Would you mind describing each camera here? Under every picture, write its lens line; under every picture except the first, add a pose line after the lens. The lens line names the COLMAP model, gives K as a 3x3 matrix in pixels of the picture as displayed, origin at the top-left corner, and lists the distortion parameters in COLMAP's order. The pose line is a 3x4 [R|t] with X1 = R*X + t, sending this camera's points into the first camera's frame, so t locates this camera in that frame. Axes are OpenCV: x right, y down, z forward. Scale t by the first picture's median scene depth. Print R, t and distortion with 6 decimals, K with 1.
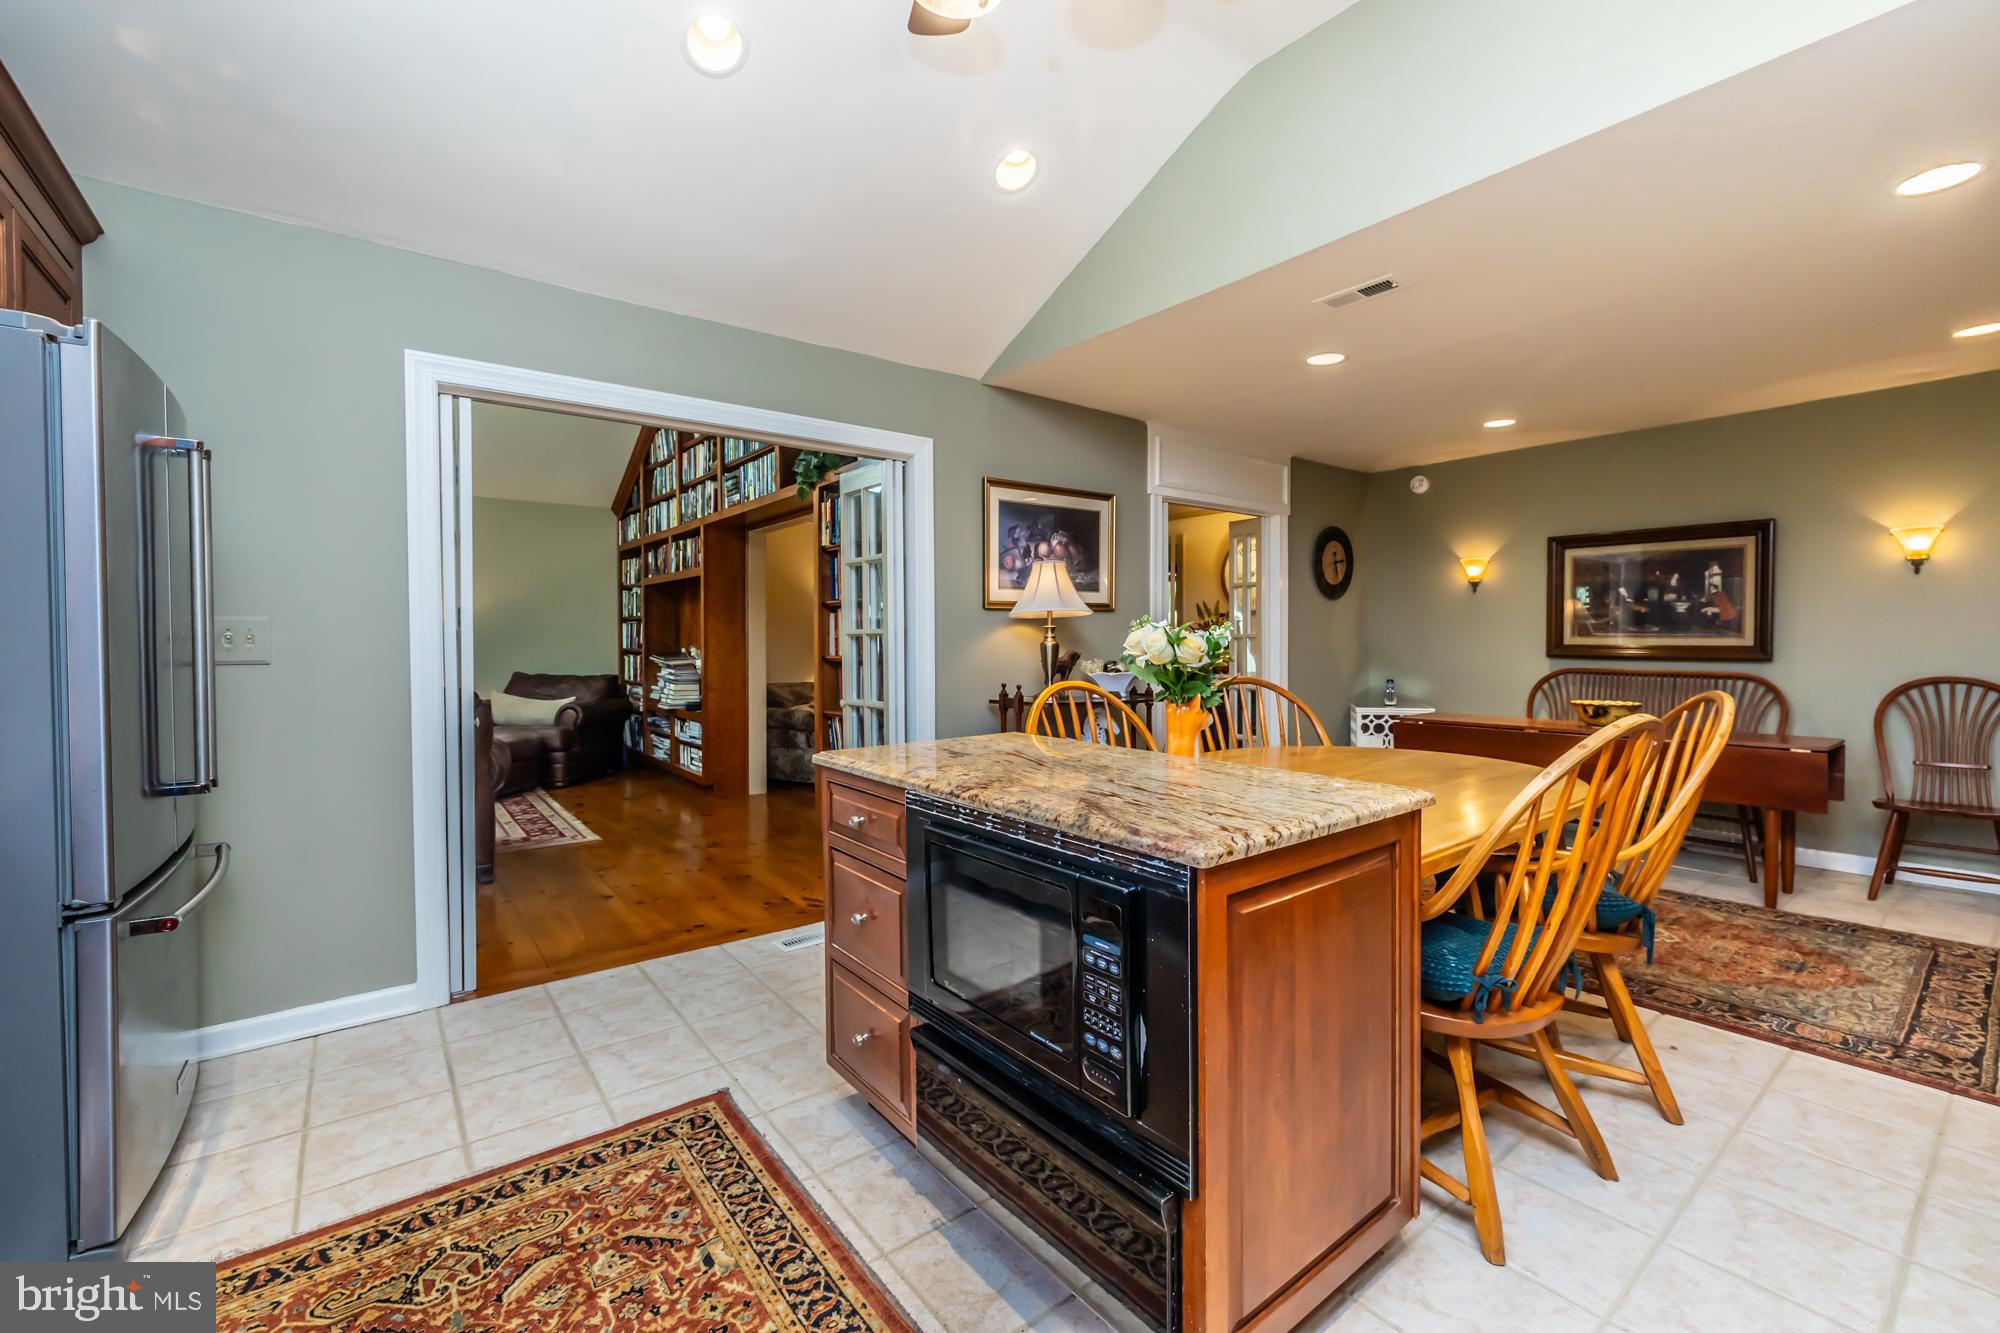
lens RADIAL K [[854.4, 0, 999.6], [0, 854.4, 657.1], [0, 0, 1]] dist [-0.006577, 0.001478]
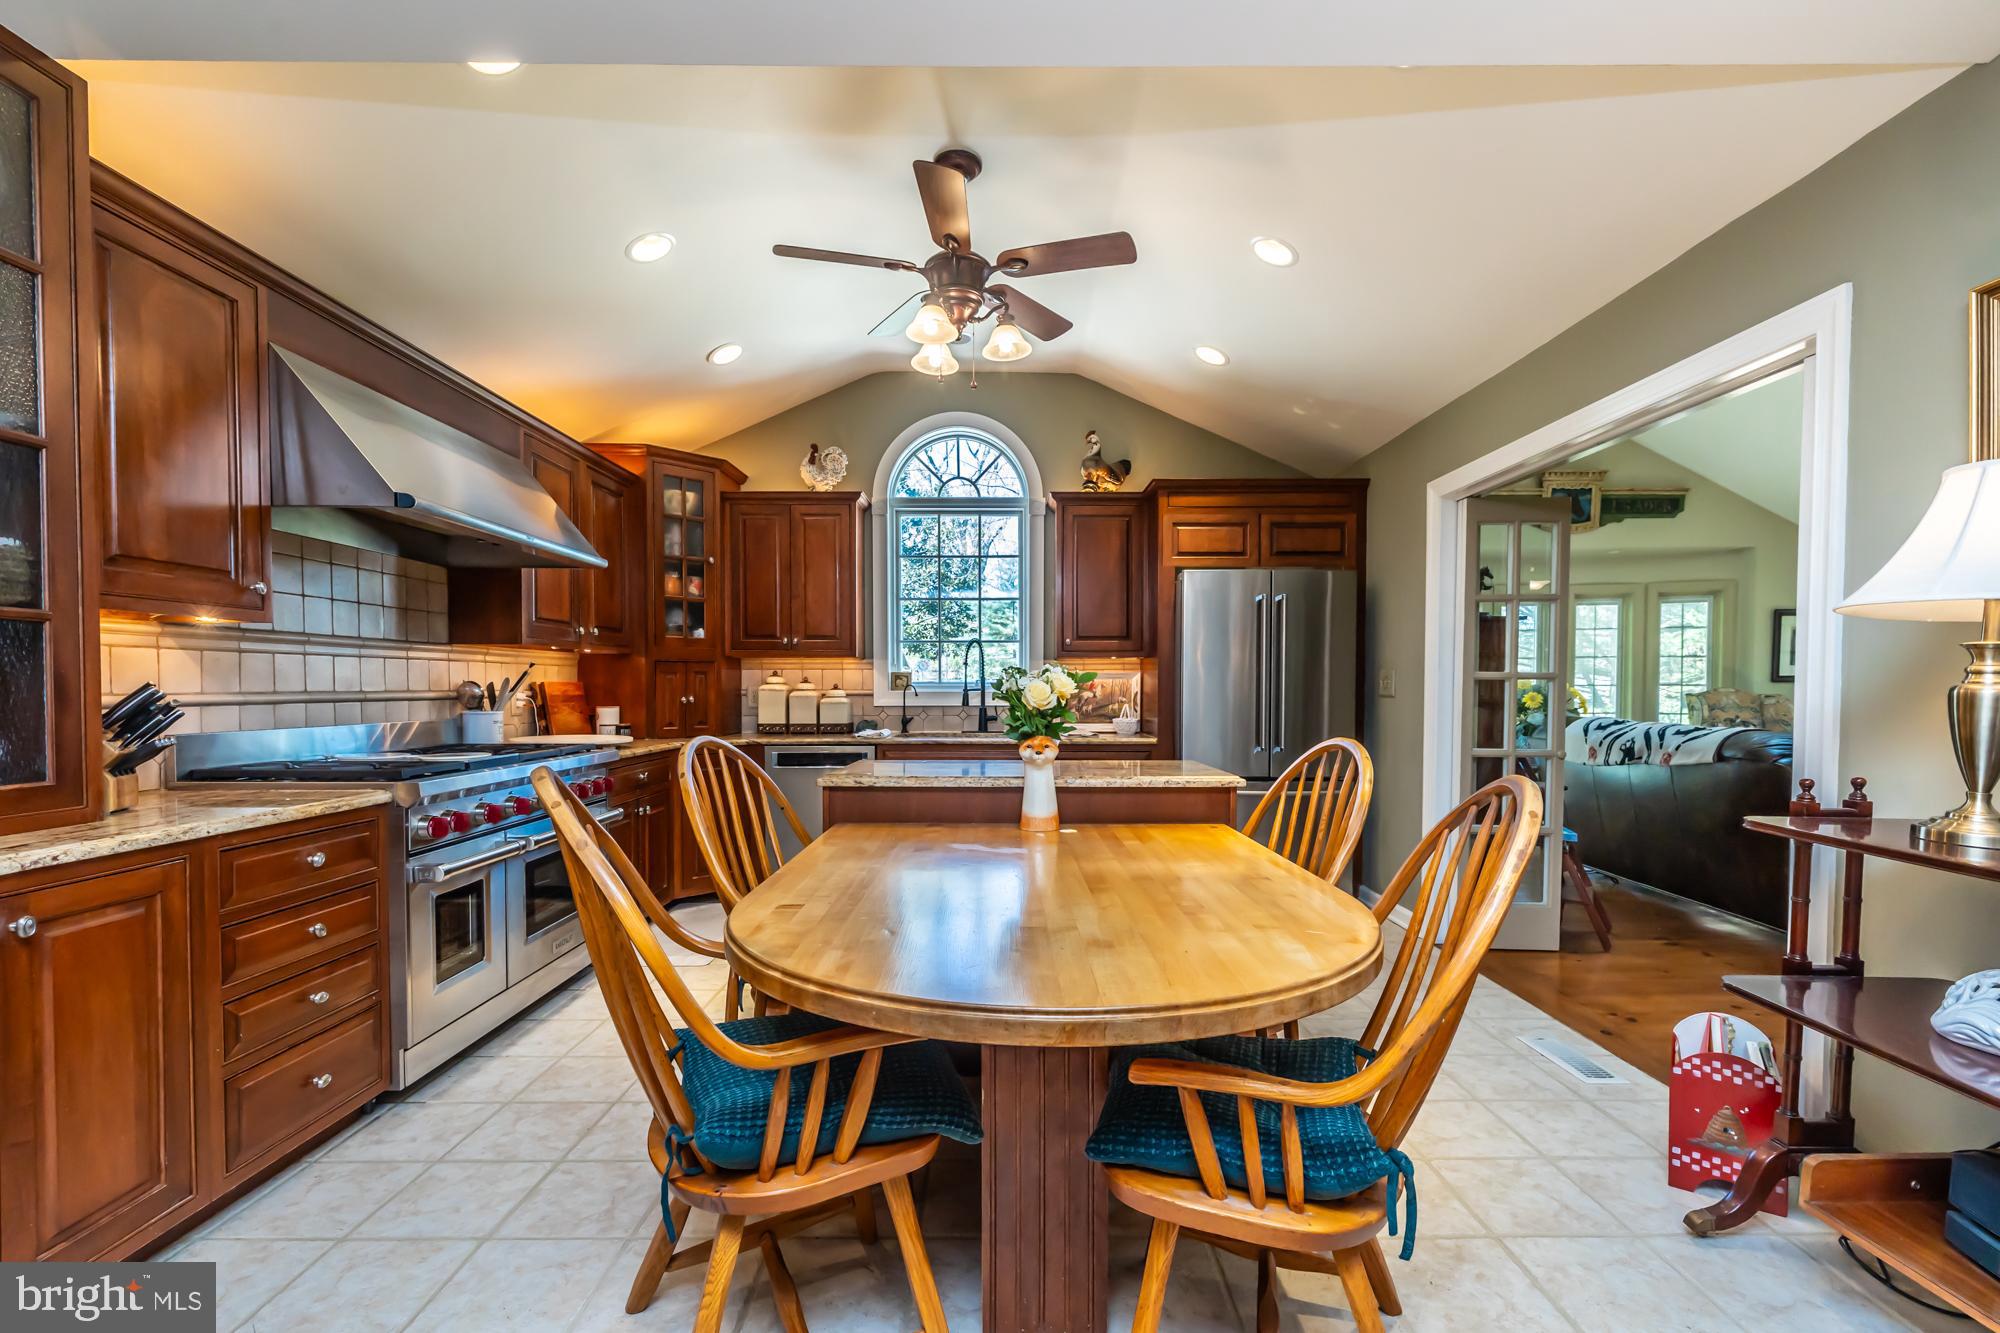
lens RADIAL K [[854.4, 0, 992.7], [0, 854.4, 711.9], [0, 0, 1]] dist [-0.006577, 0.001478]
pose [[-0.617823, 0.023747, -0.785958, 1.458812], [-0.017868, 0.998862, 0.044225, -0.033890], [0.786114, 0.041366, -0.616696, 2.114014]]
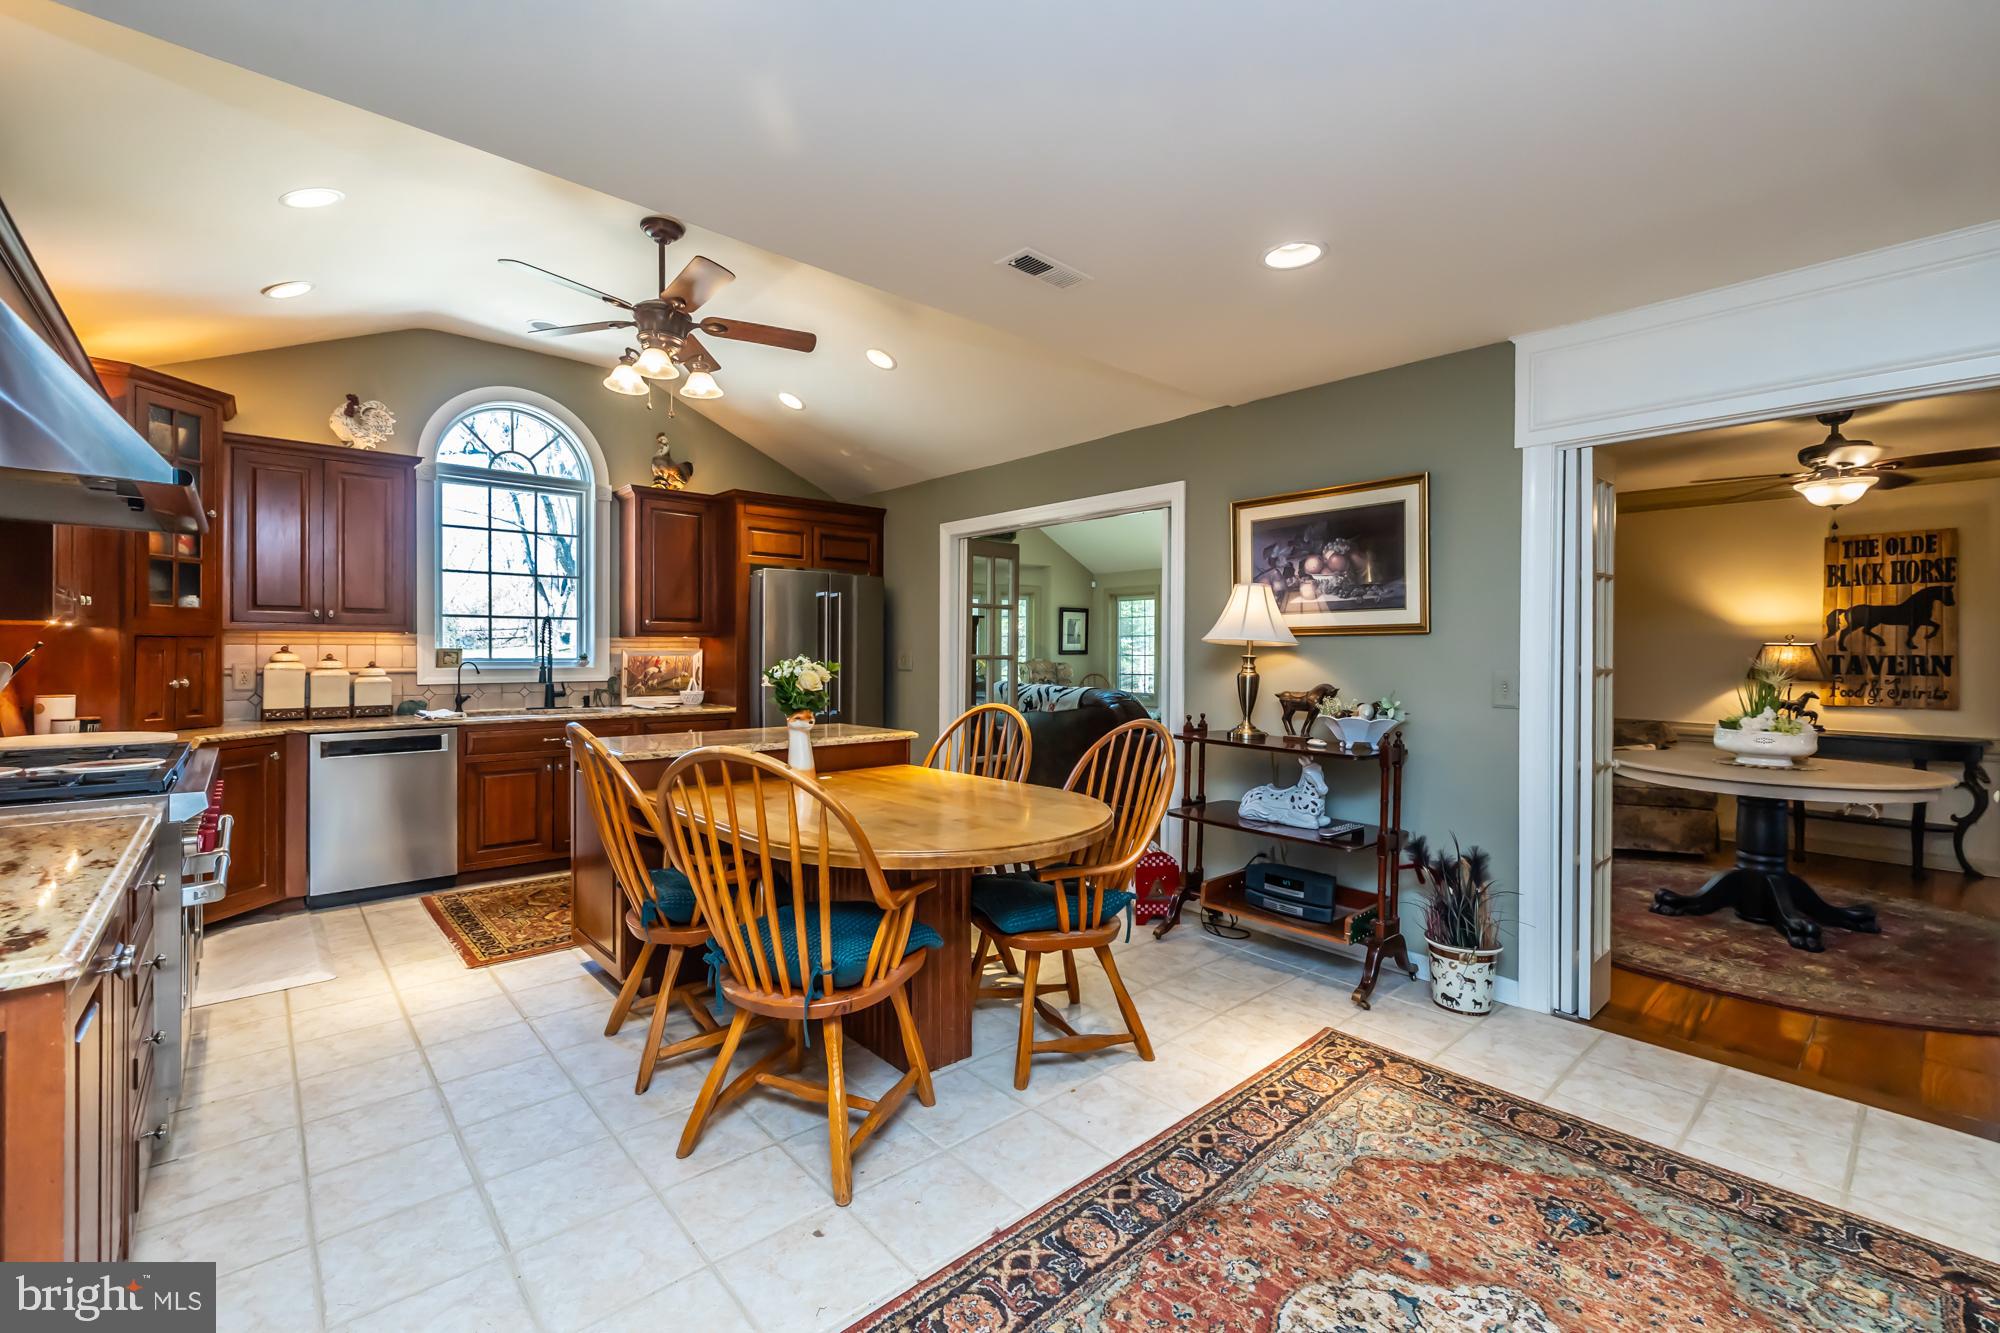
lens RADIAL K [[854.4, 0, 984.3], [0, 854.4, 654.6], [0, 0, 1]] dist [-0.006577, 0.001478]
pose [[0.053613, 0.006420, -0.998541, 2.254039], [-0.027700, 0.999604, 0.004940, -0.079834], [0.998178, 0.027394, 0.053769, 1.596995]]
